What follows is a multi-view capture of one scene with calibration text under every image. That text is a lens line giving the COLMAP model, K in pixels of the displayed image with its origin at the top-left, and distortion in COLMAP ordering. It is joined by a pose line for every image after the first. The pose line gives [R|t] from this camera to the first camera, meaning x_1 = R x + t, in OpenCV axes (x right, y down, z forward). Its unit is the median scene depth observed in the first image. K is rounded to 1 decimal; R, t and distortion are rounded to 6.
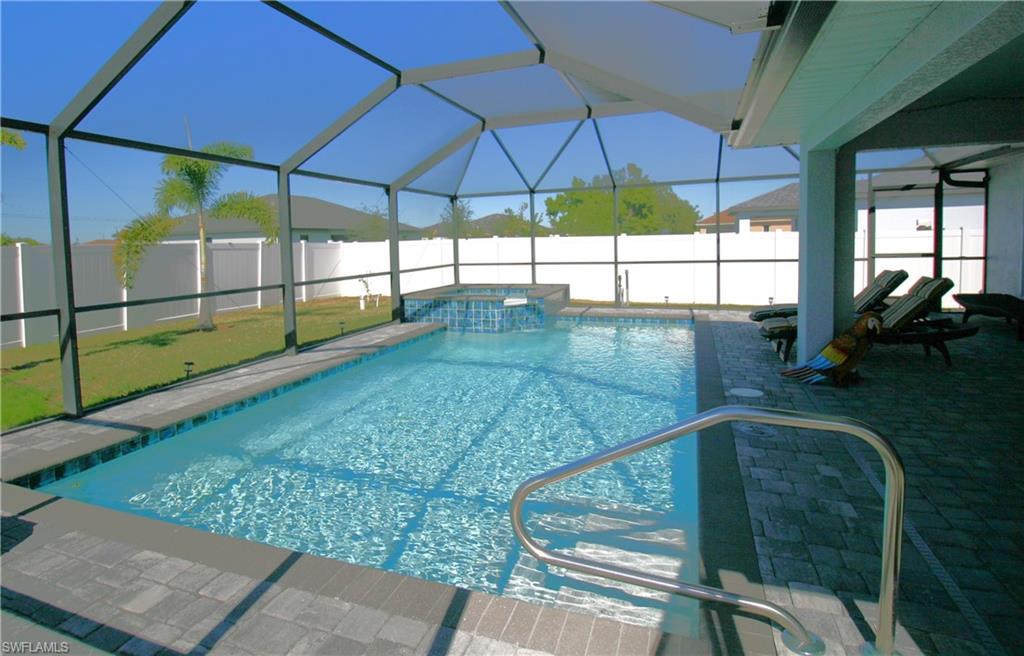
lens RADIAL K [[537.1, 0, 481.8], [0, 537.1, 278.1], [0, 0, 1]] dist [-0.019069, -0.001416]
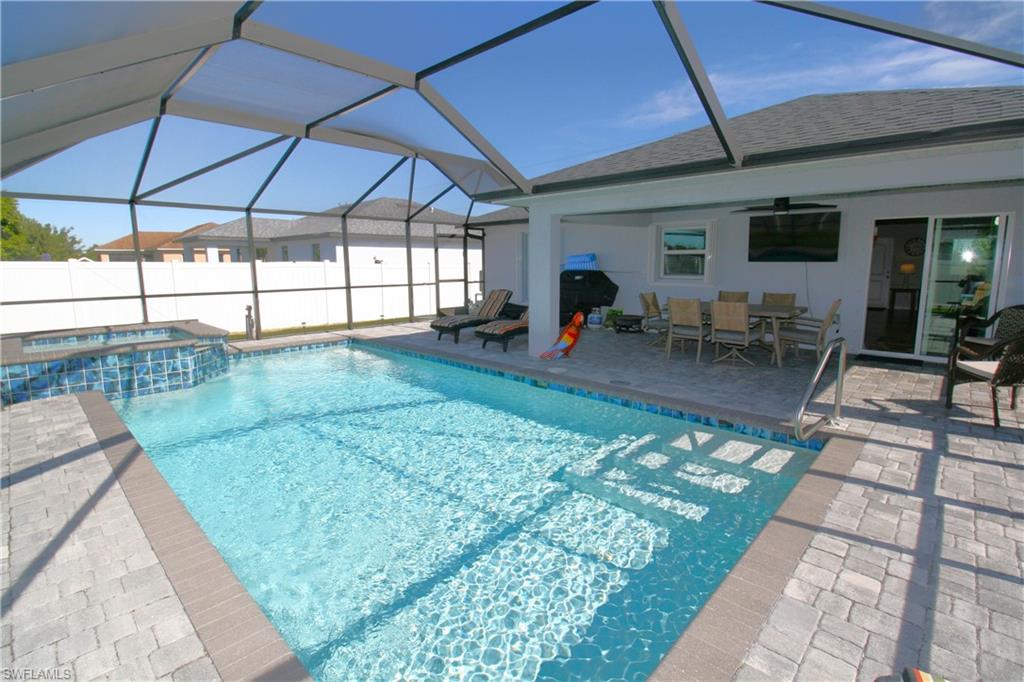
lens RADIAL K [[477.7, 0, 515.4], [0, 477.7, 331.8], [0, 0, 1]] dist [0.000002, -0.011874]
pose [[0.374715, -0.108430, 0.920778, -0.436522], [0.052112, 0.994031, 0.095849, -0.018686], [-0.925674, 0.012067, 0.378129, 0.313969]]
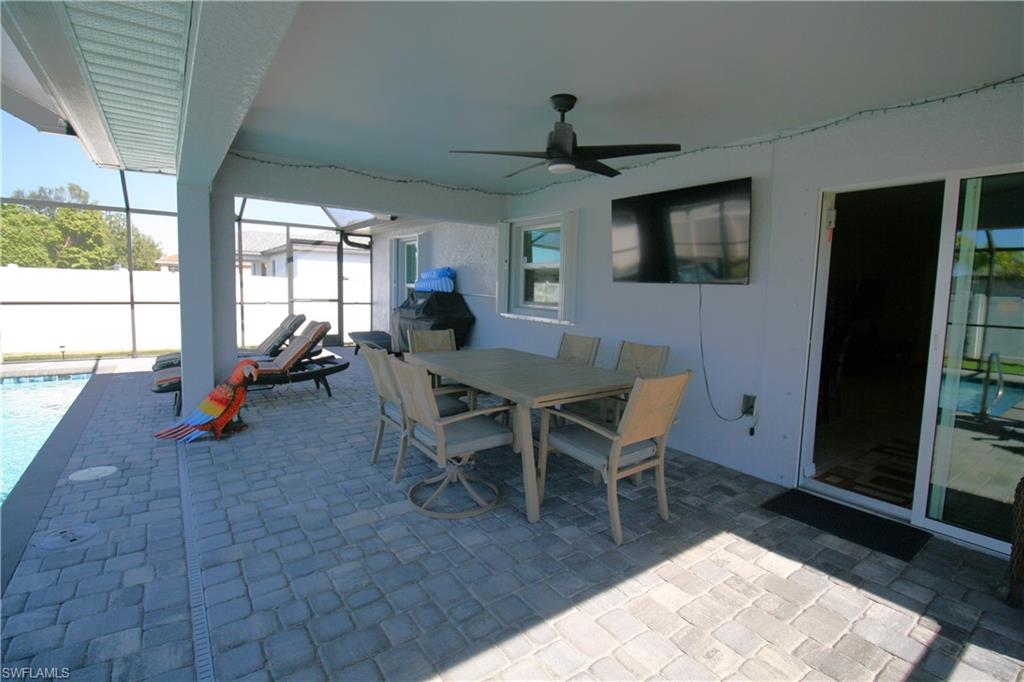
lens RADIAL K [[477.7, 0, 515.4], [0, 477.7, 331.8], [0, 0, 1]] dist [0.000002, -0.011874]
pose [[0.534441, -0.037043, 0.844394, 0.130677], [0.009468, 0.999239, 0.037844, -0.008711], [-0.845153, -0.012230, 0.534384, 0.052089]]
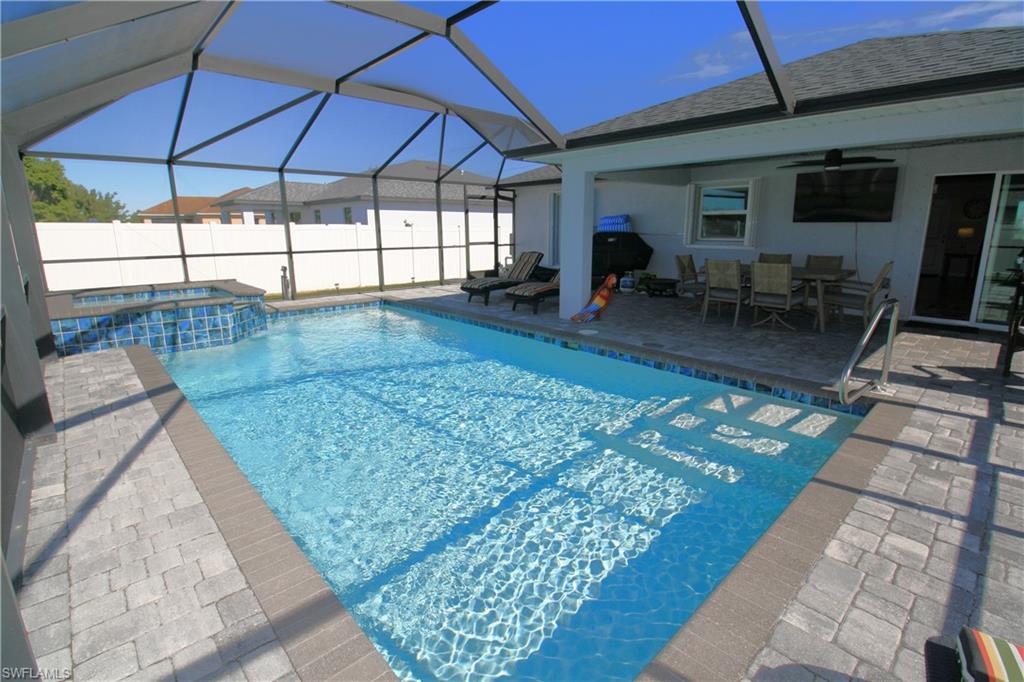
lens RADIAL K [[477.7, 0, 515.4], [0, 477.7, 331.8], [0, 0, 1]] dist [0.000002, -0.011874]
pose [[0.431289, -0.166537, 0.886710, -0.432152], [0.048054, 0.985661, 0.161749, -0.009406], [-0.900933, -0.027151, 0.433108, 0.318956]]
